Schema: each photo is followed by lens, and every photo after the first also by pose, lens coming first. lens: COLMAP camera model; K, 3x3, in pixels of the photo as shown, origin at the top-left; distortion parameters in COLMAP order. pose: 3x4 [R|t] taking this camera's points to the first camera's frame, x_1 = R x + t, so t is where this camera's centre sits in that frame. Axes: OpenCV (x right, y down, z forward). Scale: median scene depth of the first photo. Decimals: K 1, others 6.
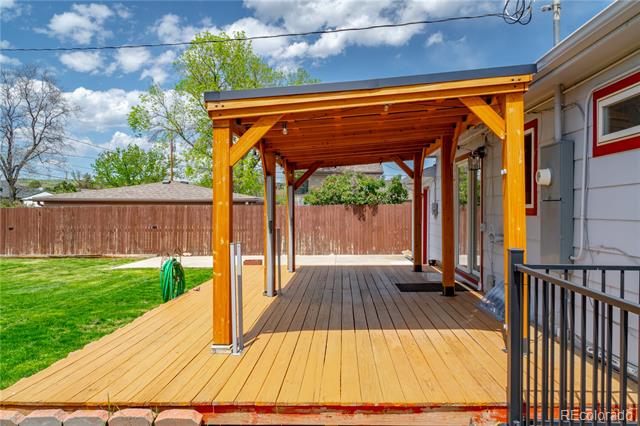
lens RADIAL K [[517.3, 0, 318.2], [0, 517.3, 211.0], [0, 0, 1]] dist [-0.004340, 0.003417]
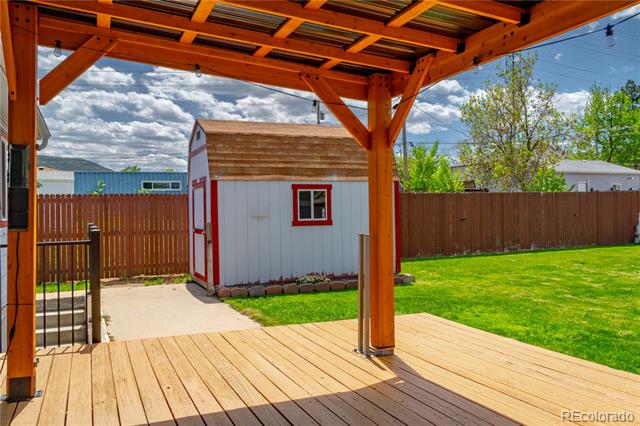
lens RADIAL K [[517.3, 0, 321.8], [0, 517.3, 211.0], [0, 0, 1]] dist [-0.004340, 0.003417]
pose [[-0.891528, 0.011738, -0.452814, 0.074385], [0.012518, 0.999921, 0.001273, 0.003963], [0.452794, -0.004533, -0.891604, 0.410077]]
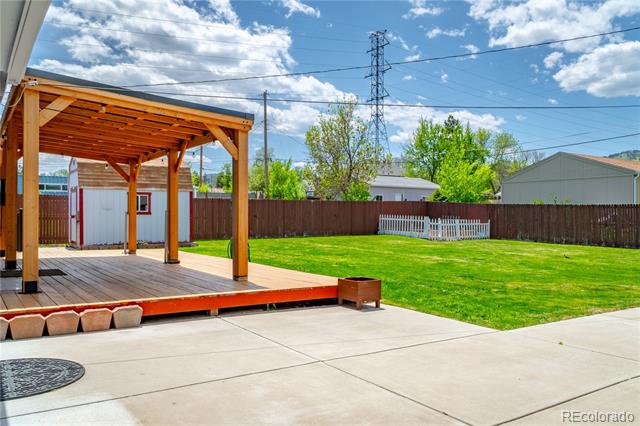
lens RADIAL K [[517.3, 0, 331.1], [0, 517.3, 220.4], [0, 0, 1]] dist [-0.004340, 0.003417]
pose [[-0.790084, 0.000247, -0.612999, 0.150116], [-0.006686, 0.999937, 0.009020, 0.018651], [0.612962, 0.011225, -0.790032, 0.894394]]
